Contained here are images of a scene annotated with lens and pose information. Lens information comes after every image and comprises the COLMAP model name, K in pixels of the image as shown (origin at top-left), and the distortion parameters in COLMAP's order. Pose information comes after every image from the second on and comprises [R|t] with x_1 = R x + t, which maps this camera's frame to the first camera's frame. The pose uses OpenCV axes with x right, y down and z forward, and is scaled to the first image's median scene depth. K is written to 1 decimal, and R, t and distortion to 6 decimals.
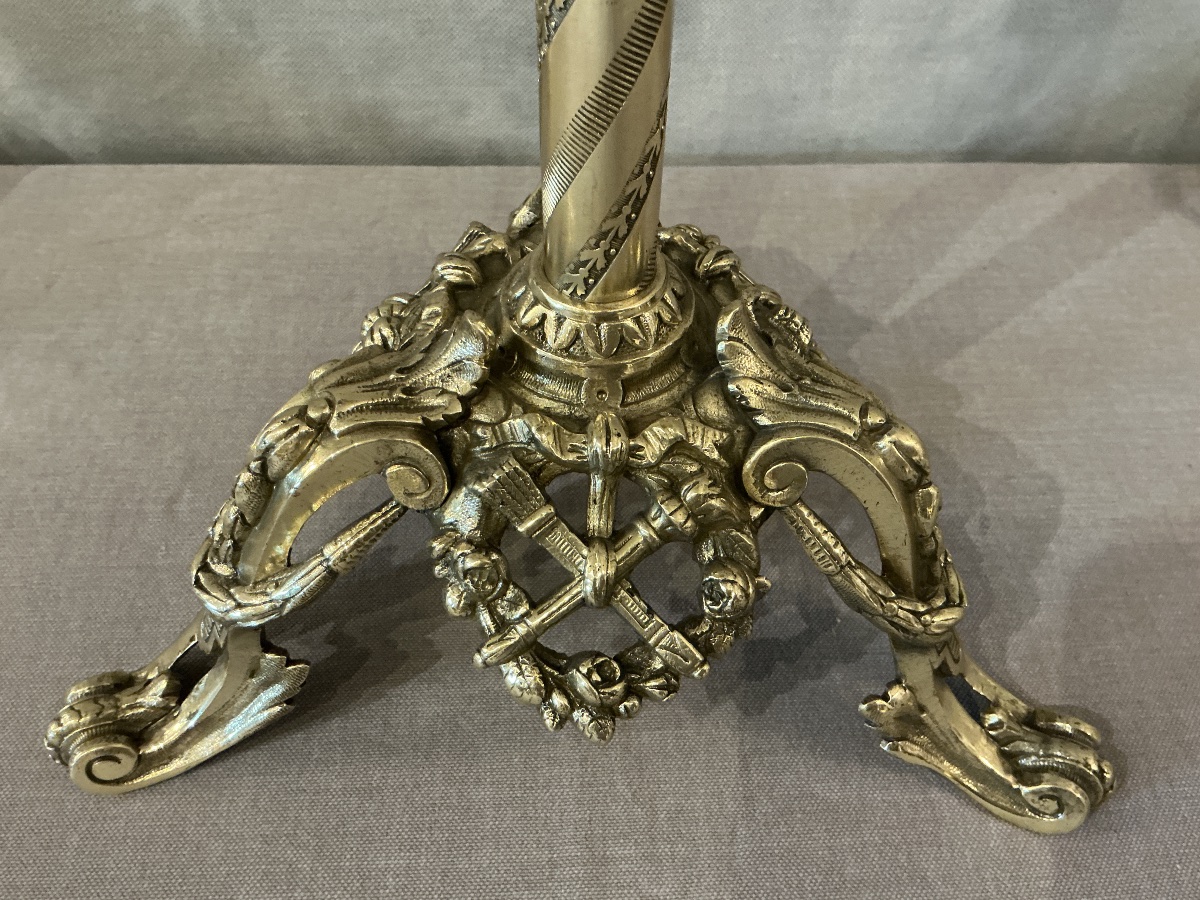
lens RADIAL K [[981.3, 0, 599.1], [0, 981.3, 448.3], [0, 0, 1]] dist [0.076087, -0.126258]
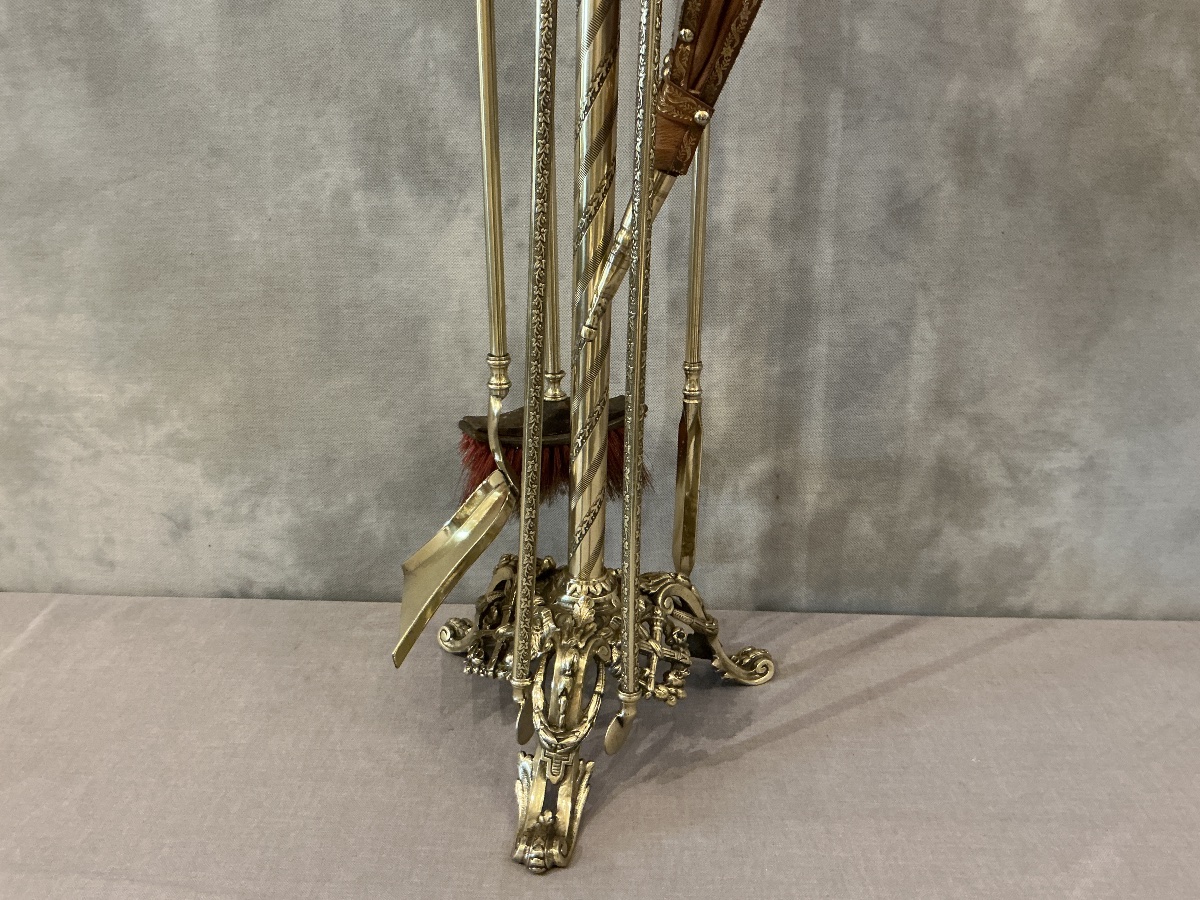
lens RADIAL K [[981.3, 0, 590.7], [0, 981.3, 440.5], [0, 0, 1]] dist [0.076087, -0.126258]
pose [[0.995818, 0.013673, -0.090327, 0.239934], [-0.059125, 0.850203, -0.523125, 0.497606], [0.069644, 0.526278, 0.847456, -0.919933]]
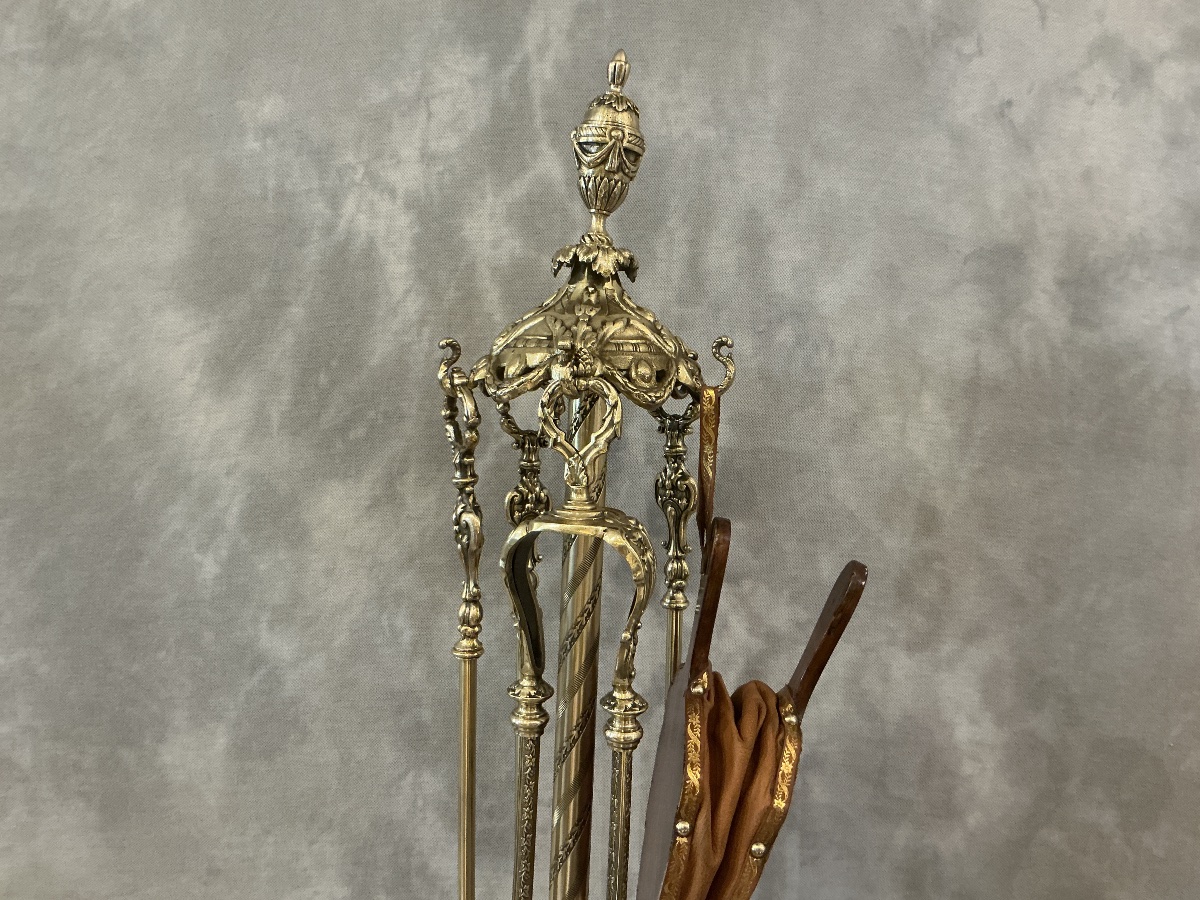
lens RADIAL K [[995.8, 0, 591.9], [0, 995.8, 448.6], [0, 0, 1]] dist [0.047282, -0.081506]
pose [[0.996414, 0.011433, -0.083839, 0.275264], [-0.066289, 0.721271, -0.689474, -0.159098], [0.052588, 0.692559, 0.719442, -1.645792]]
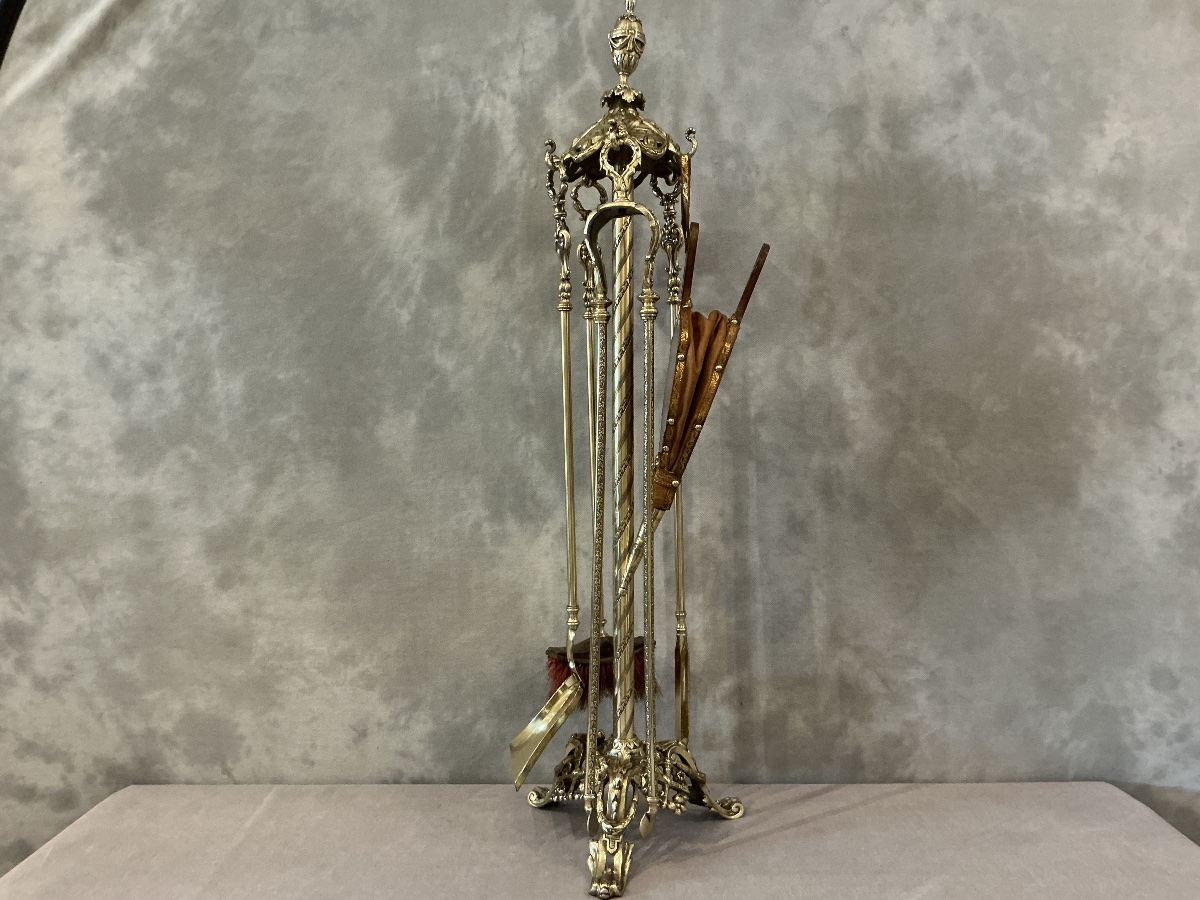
lens RADIAL K [[981.3, 0, 591.5], [0, 981.3, 470.7], [0, 0, 1]] dist [0.076087, -0.126258]
pose [[0.995104, -0.038858, -0.090871, 0.279539], [-0.042148, 0.664801, -0.745831, 1.442175], [0.089393, 0.746009, 0.659908, -1.856392]]
